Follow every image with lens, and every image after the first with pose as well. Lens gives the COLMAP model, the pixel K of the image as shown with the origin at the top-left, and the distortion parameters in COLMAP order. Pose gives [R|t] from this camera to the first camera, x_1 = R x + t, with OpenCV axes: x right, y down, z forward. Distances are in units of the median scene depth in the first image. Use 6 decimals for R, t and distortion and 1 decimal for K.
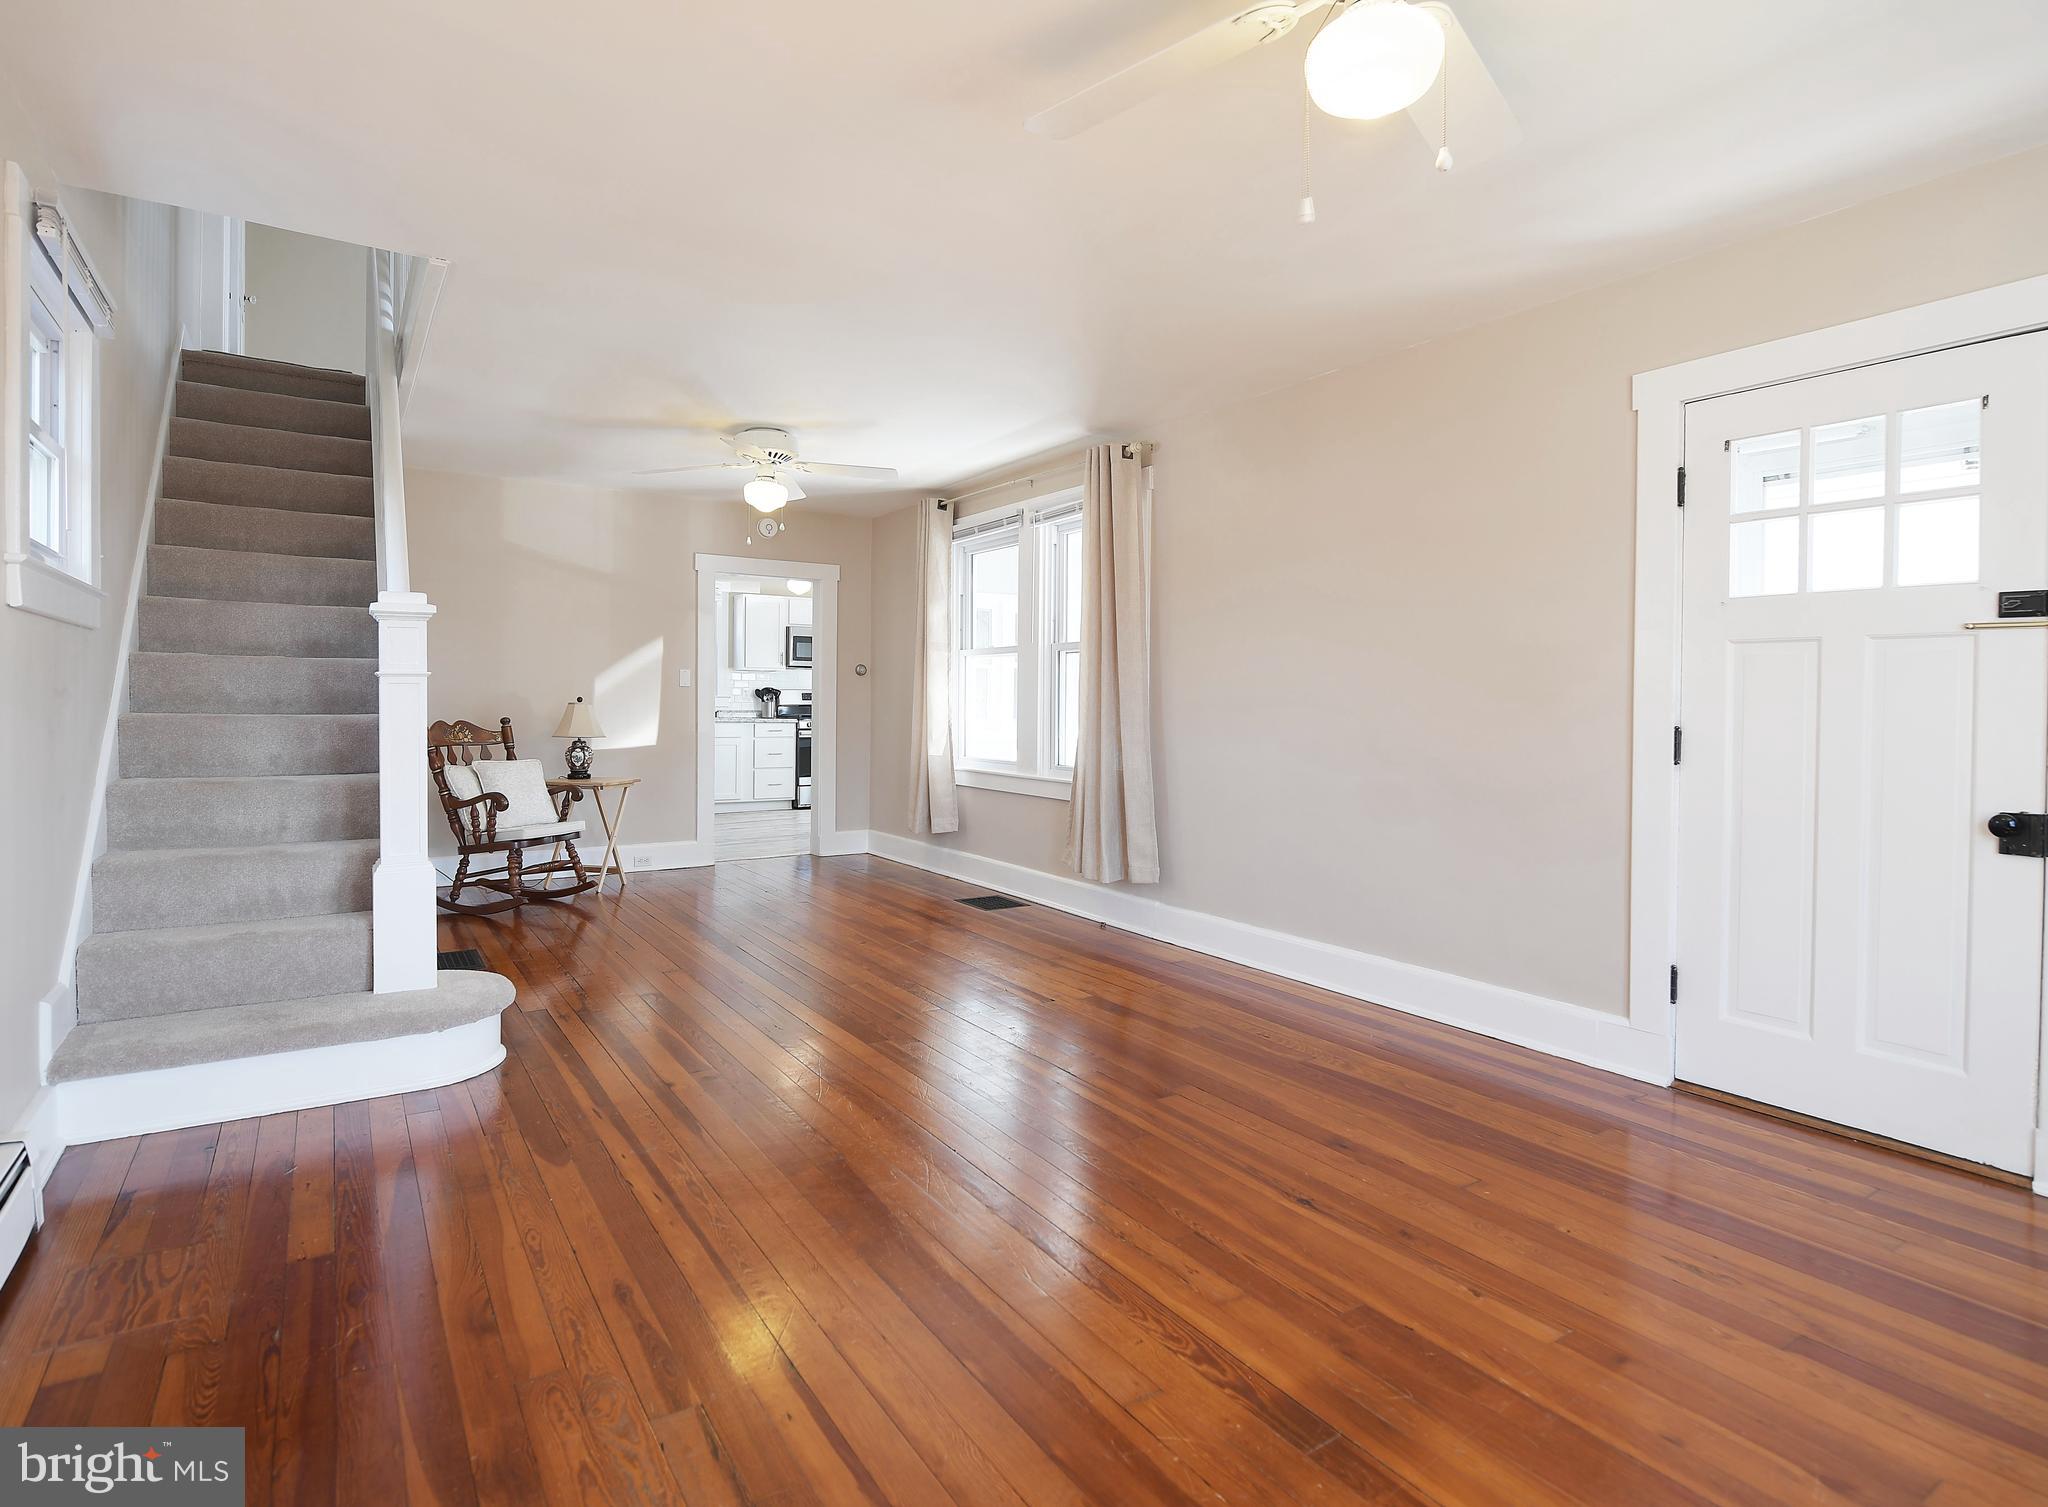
lens RADIAL K [[1083.8, 0, 1026.9], [0, 1083.8, 727.6], [0, 0, 1]] dist [-0.007985, -0.003814]
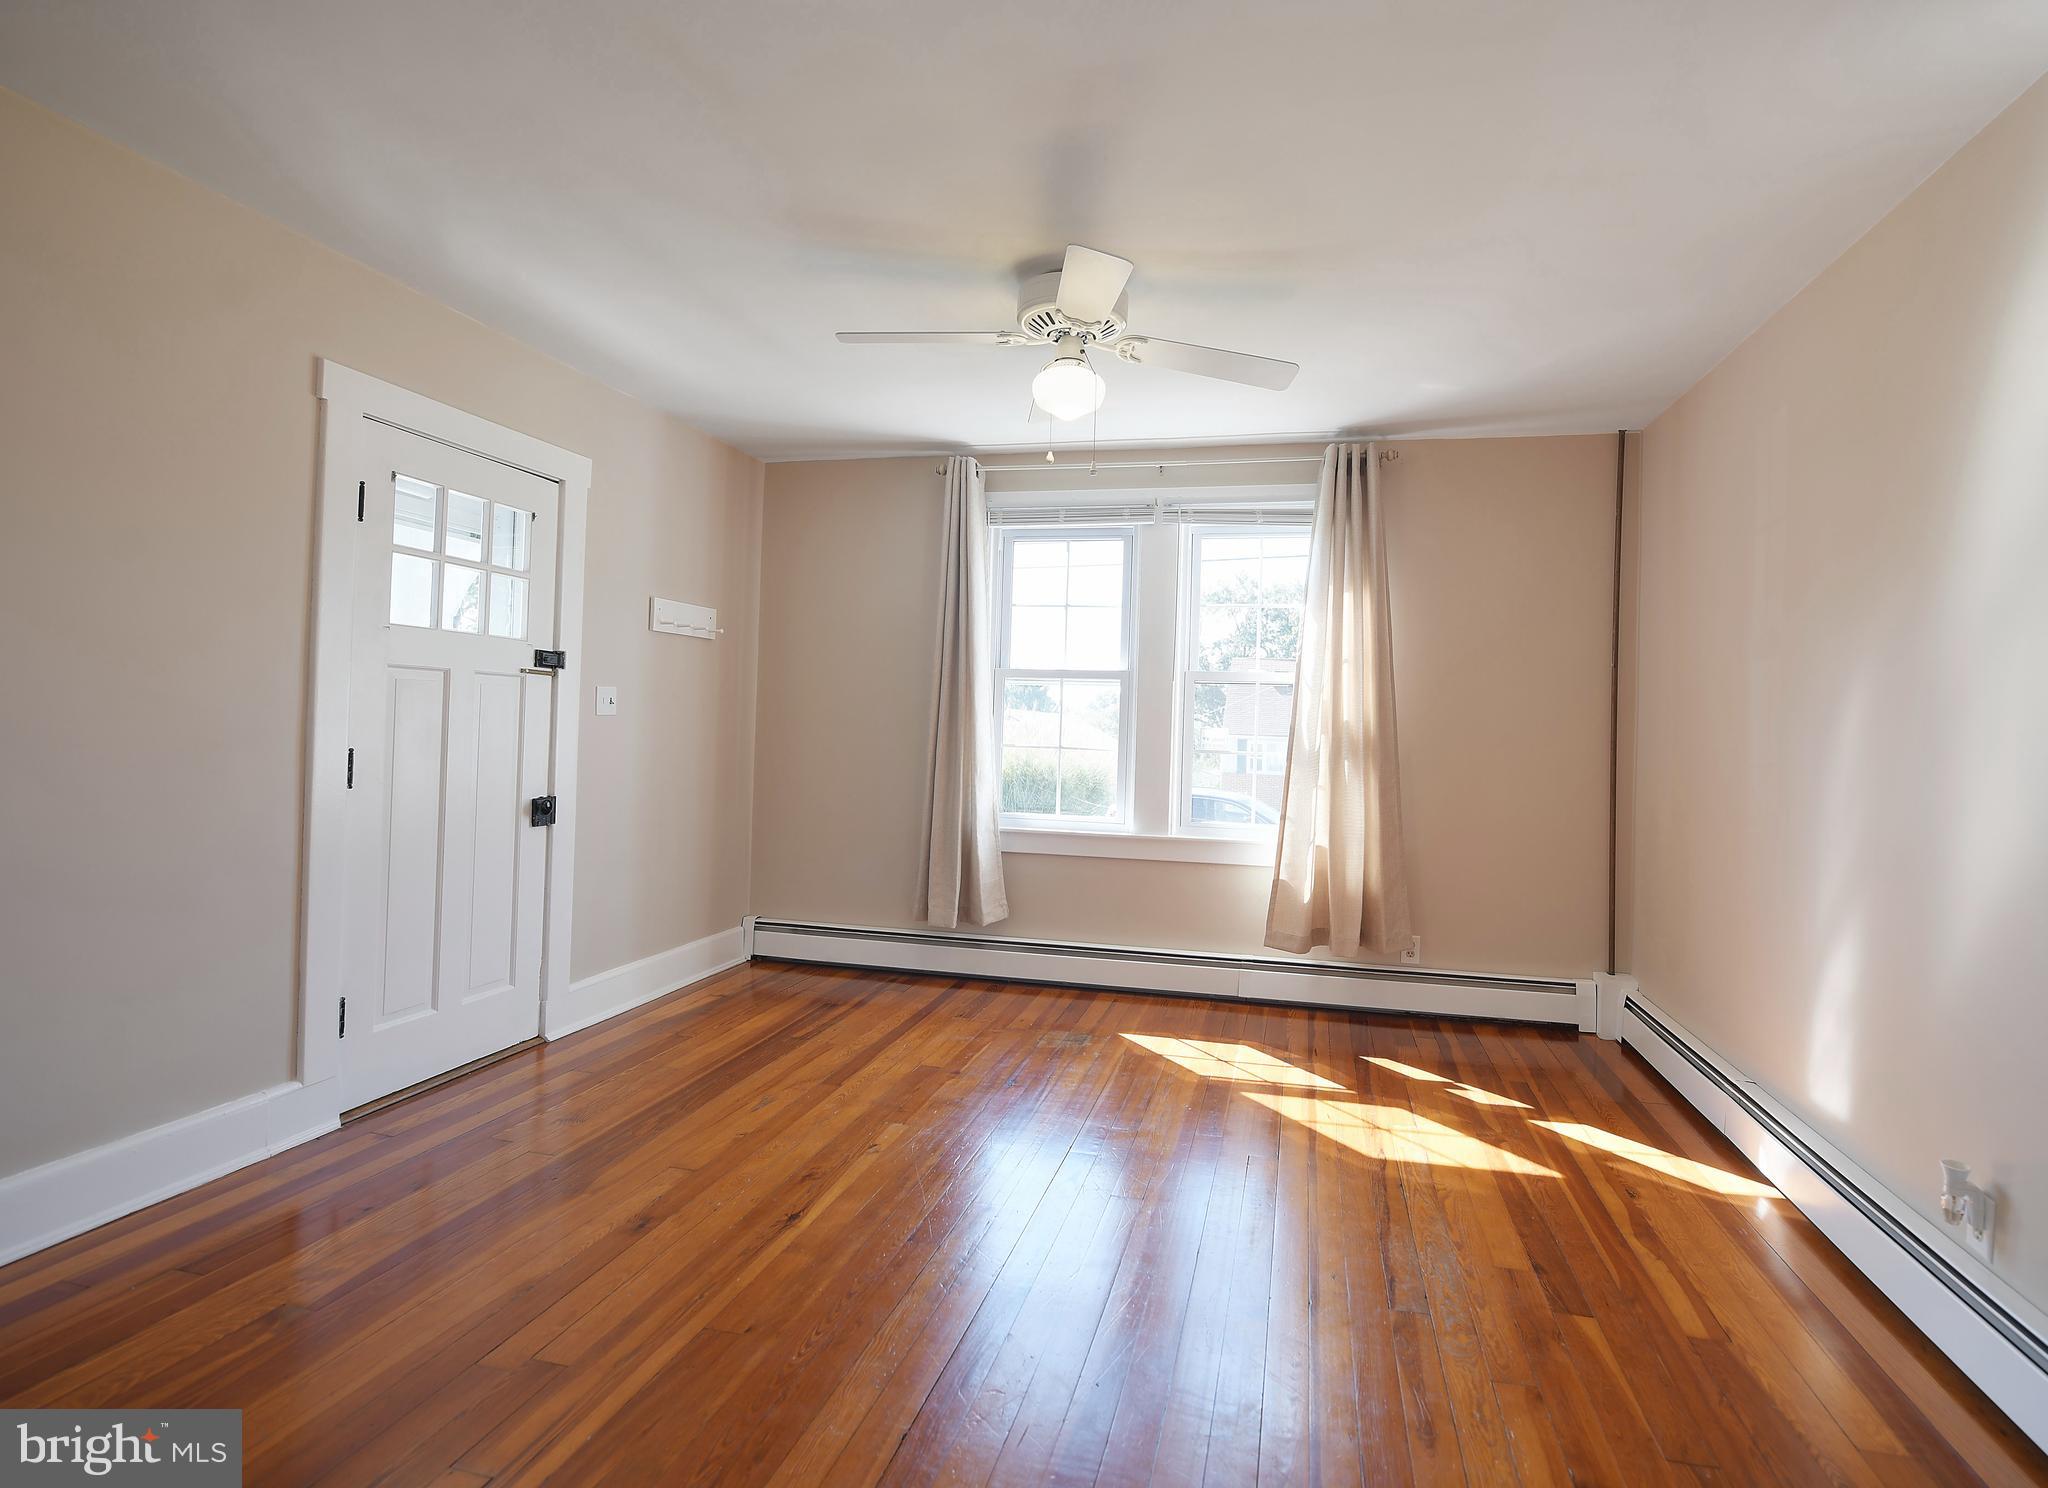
lens RADIAL K [[1027.4, 0, 1070.2], [0, 1027.4, 712.3], [0, 0, 1]] dist [-0.005812, -0.004522]
pose [[-0.692719, -0.017754, 0.720989, -0.595930], [-0.015511, 0.999832, 0.009718, -0.061779], [-0.721041, -0.004452, -0.692878, 1.395979]]
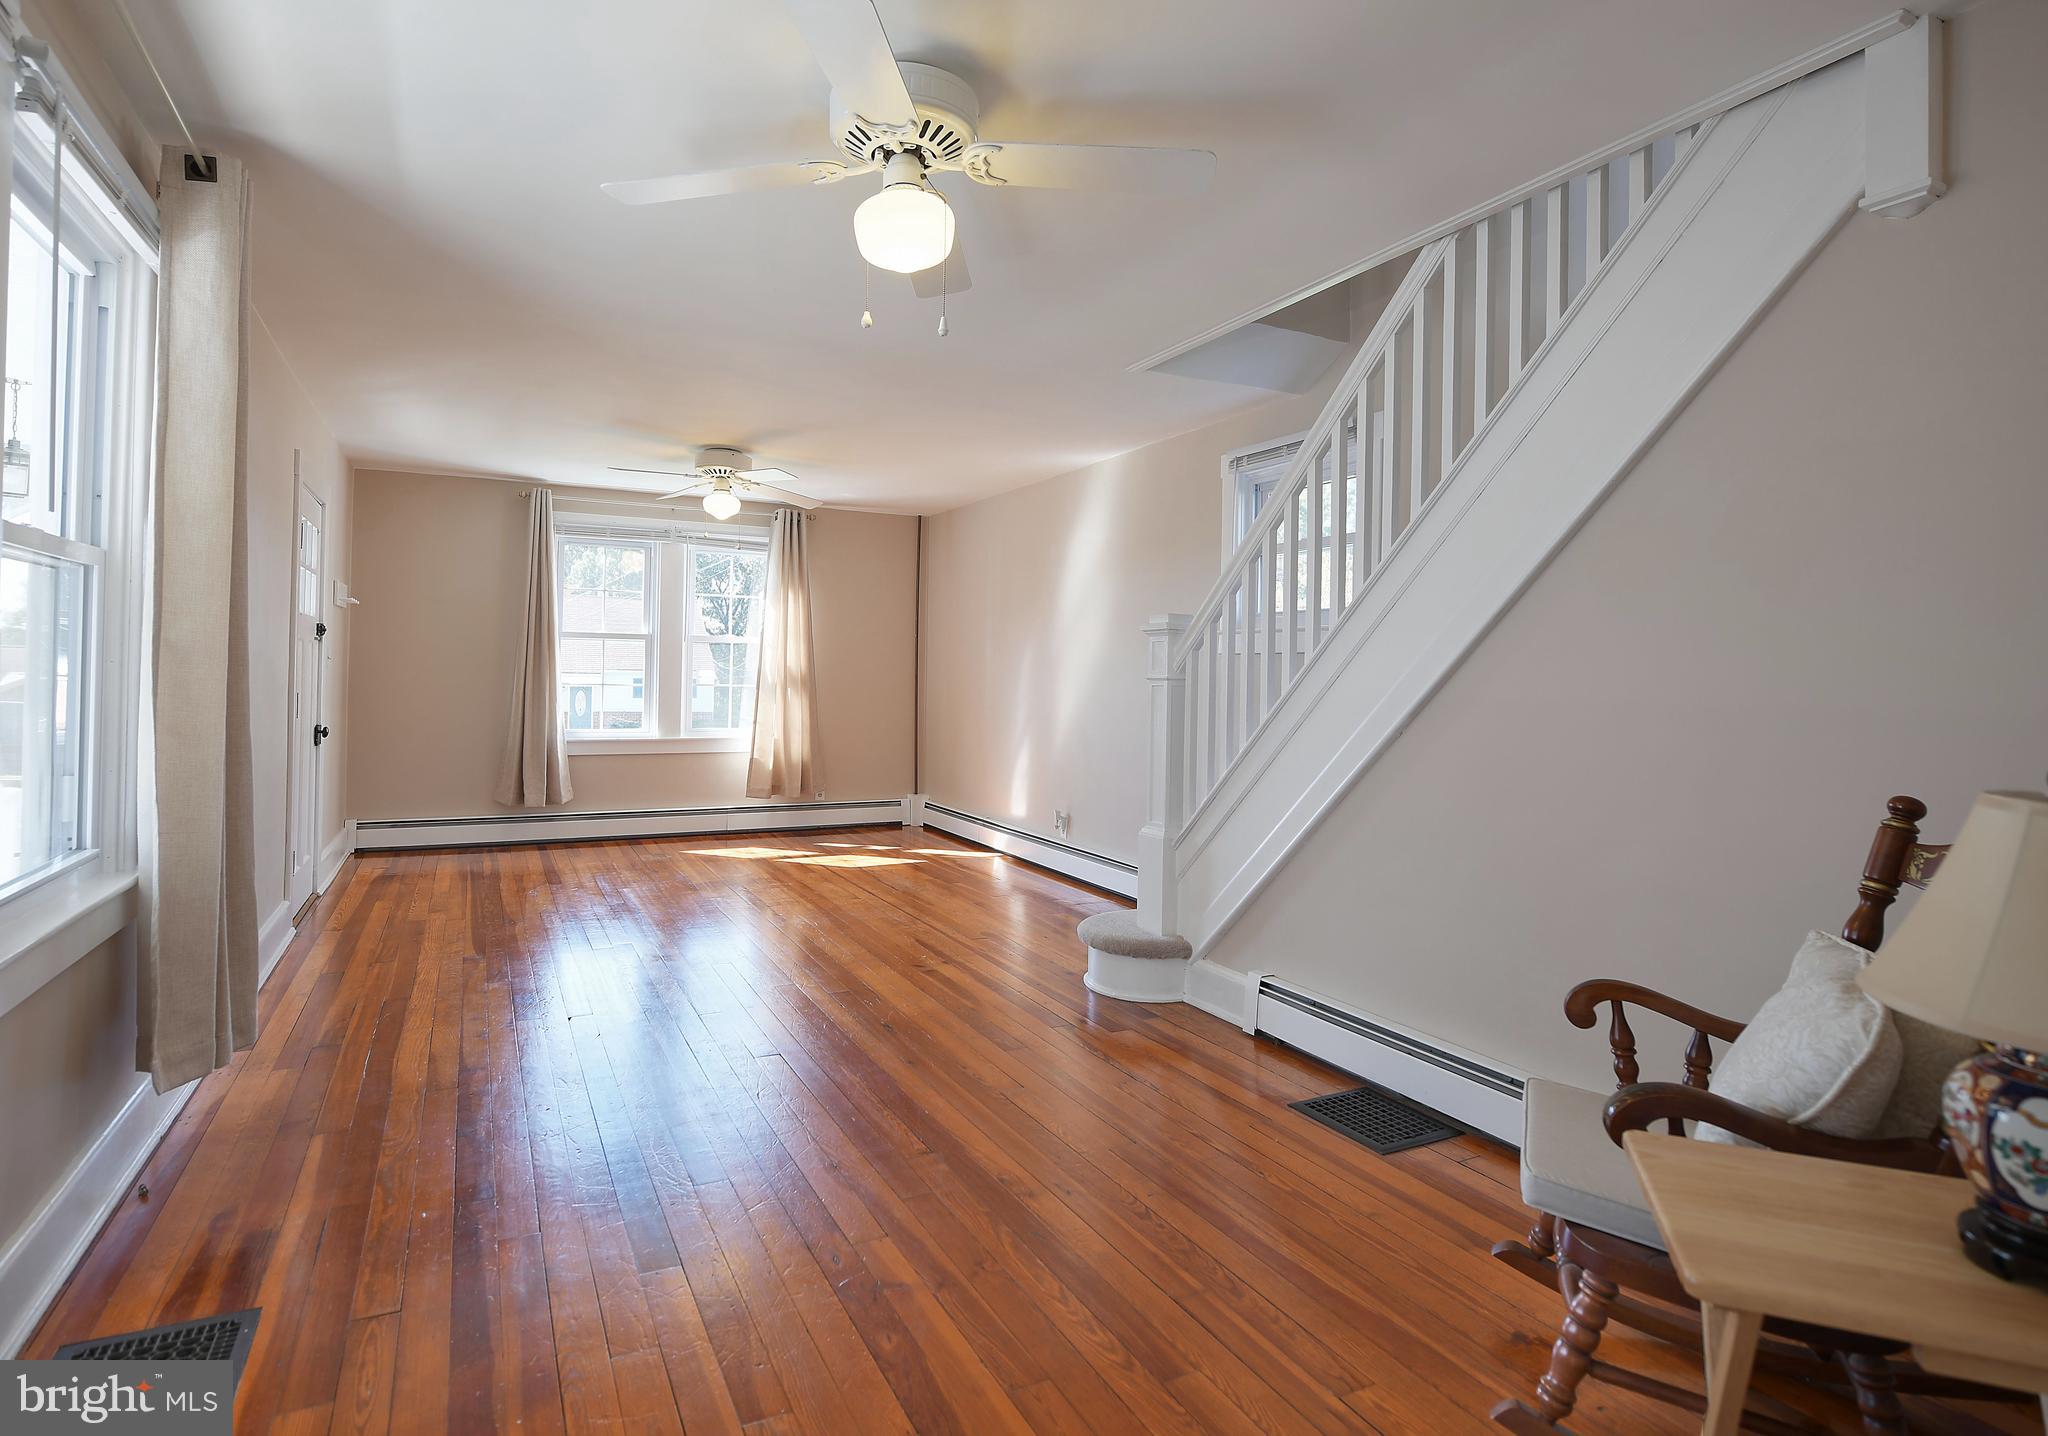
lens RADIAL K [[1059.3, 0, 996.0], [0, 1059.3, 668.4], [0, 0, 1]] dist [-0.005874, -0.000384]
pose [[-0.992579, -0.023308, 0.119348, -0.653795], [-0.021209, 0.999598, 0.018833, -0.100450], [-0.119739, 0.016162, -0.992674, 2.814480]]
